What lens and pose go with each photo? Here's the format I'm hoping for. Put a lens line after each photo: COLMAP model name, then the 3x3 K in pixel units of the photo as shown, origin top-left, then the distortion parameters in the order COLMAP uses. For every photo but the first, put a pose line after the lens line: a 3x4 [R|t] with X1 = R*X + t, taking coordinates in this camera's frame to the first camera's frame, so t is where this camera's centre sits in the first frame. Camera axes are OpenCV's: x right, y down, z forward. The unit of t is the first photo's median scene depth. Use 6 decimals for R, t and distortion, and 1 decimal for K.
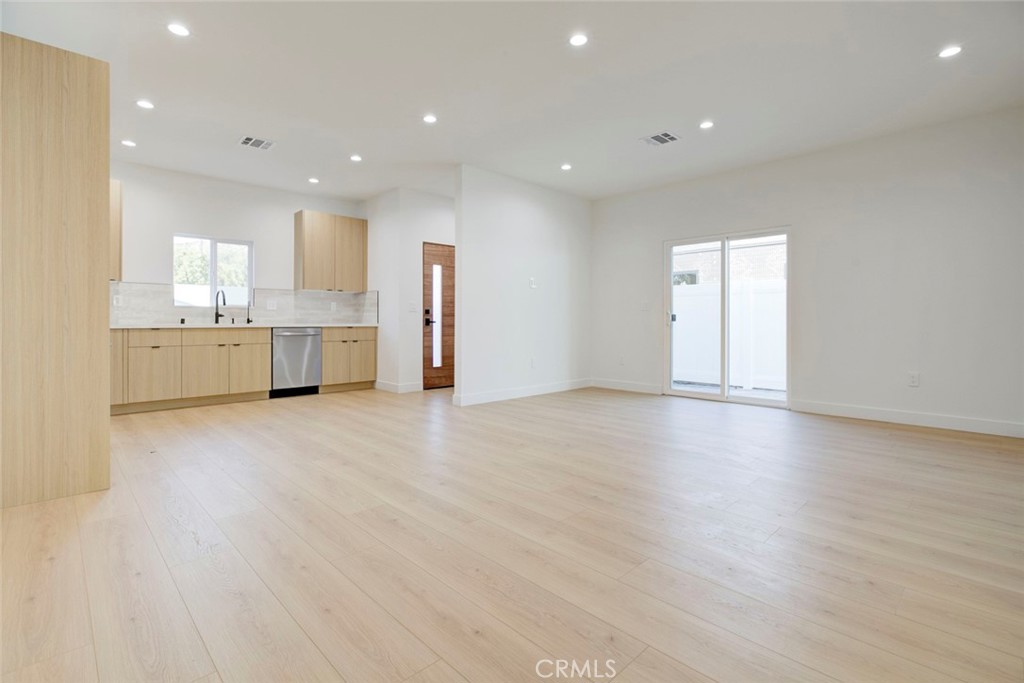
lens RADIAL K [[479.7, 0, 513.9], [0, 479.7, 327.3], [0, 0, 1]] dist [0.005702, -0.002315]
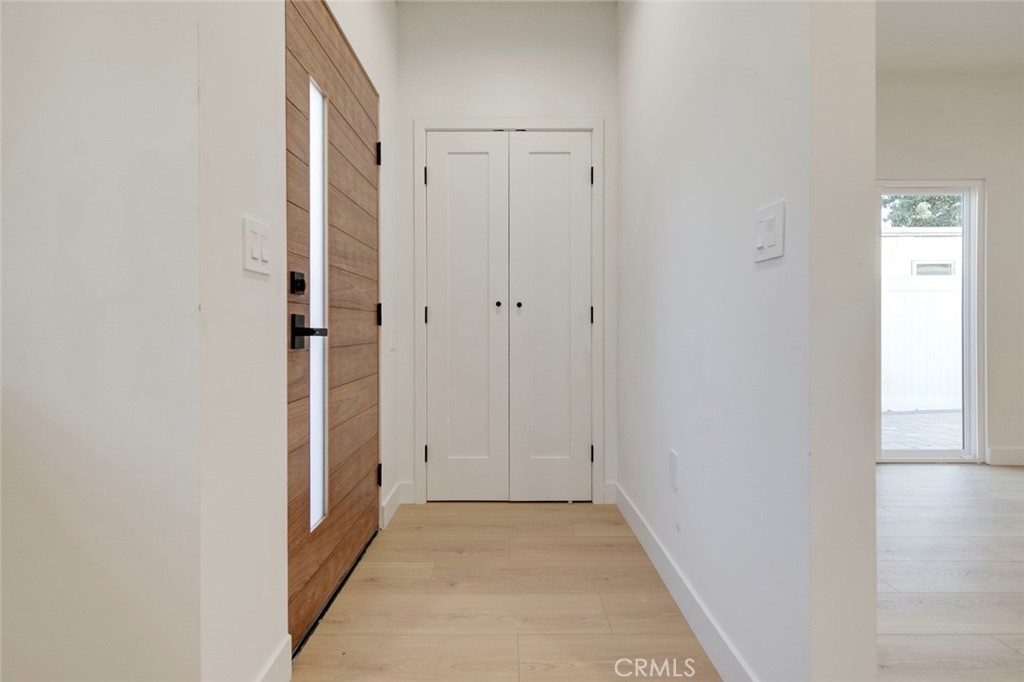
lens RADIAL K [[479.7, 0, 508.3], [0, 479.7, 329.9], [0, 0, 1]] dist [0.005702, -0.002315]
pose [[0.689176, -0.004388, 0.724581, -0.296012], [0.011363, 0.999924, -0.004753, -0.010845], [-0.724505, 0.011509, 0.689174, 0.857246]]
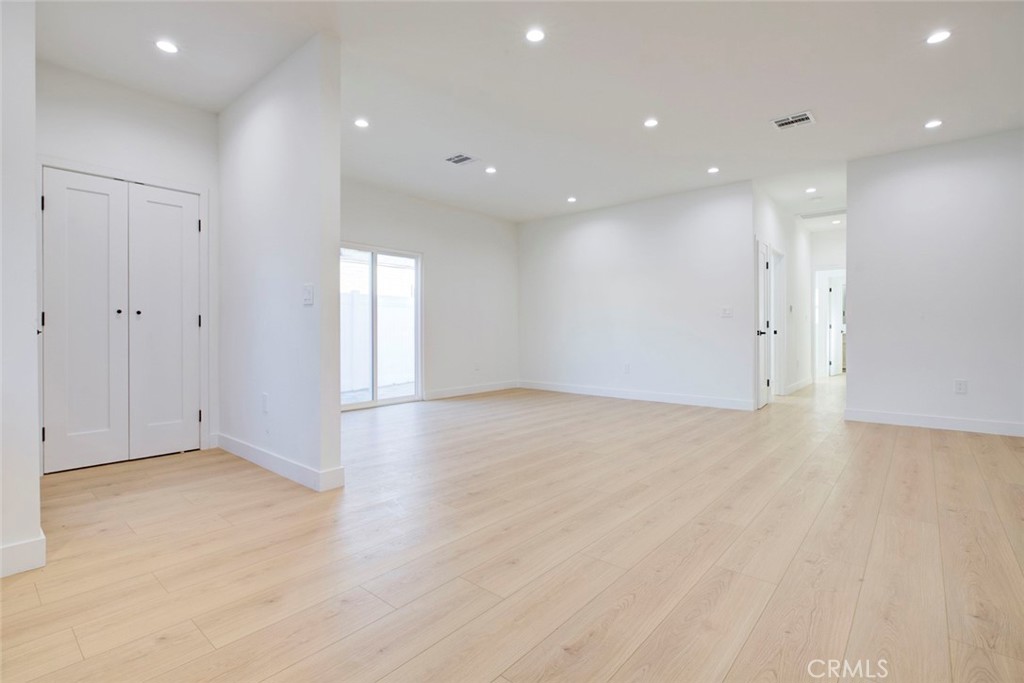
lens RADIAL K [[479.7, 0, 503.3], [0, 479.7, 332.3], [0, 0, 1]] dist [0.005702, -0.002315]
pose [[-0.086762, -0.004802, 0.996217, -0.589931], [0.013793, 0.999887, 0.006021, -0.009007], [-0.996134, 0.014263, -0.086686, 0.759285]]
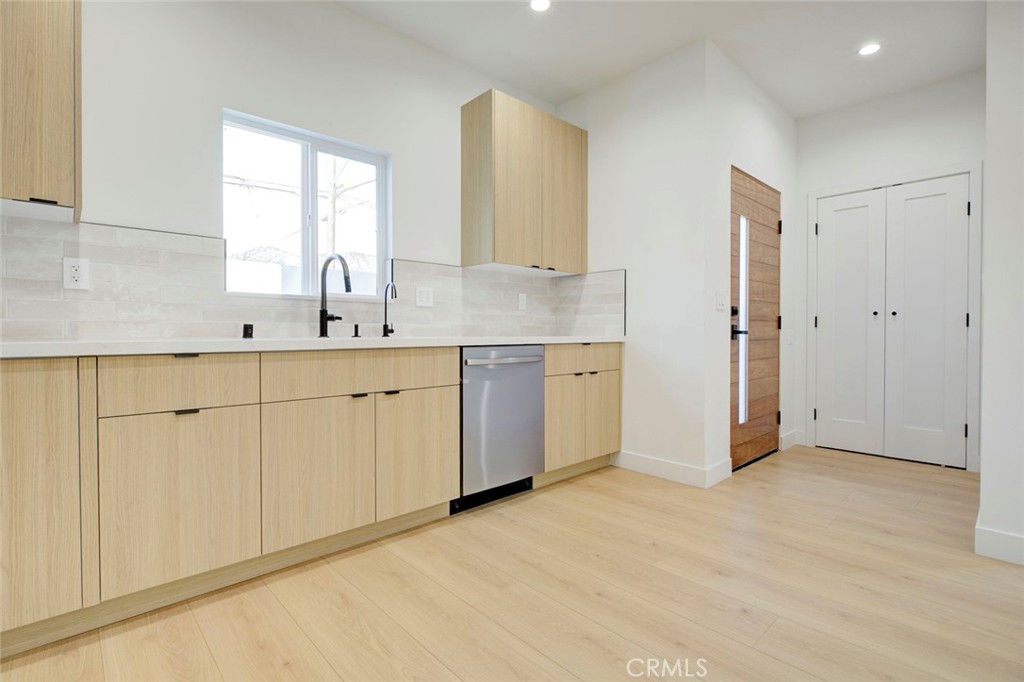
lens RADIAL K [[479.7, 0, 516.3], [0, 479.7, 339.2], [0, 0, 1]] dist [0.005702, -0.002315]
pose [[0.999989, -0.002480, 0.003948, -0.439079], [0.002473, 0.999996, 0.001658, -0.006153], [-0.003952, -0.001648, 0.999991, 0.565647]]
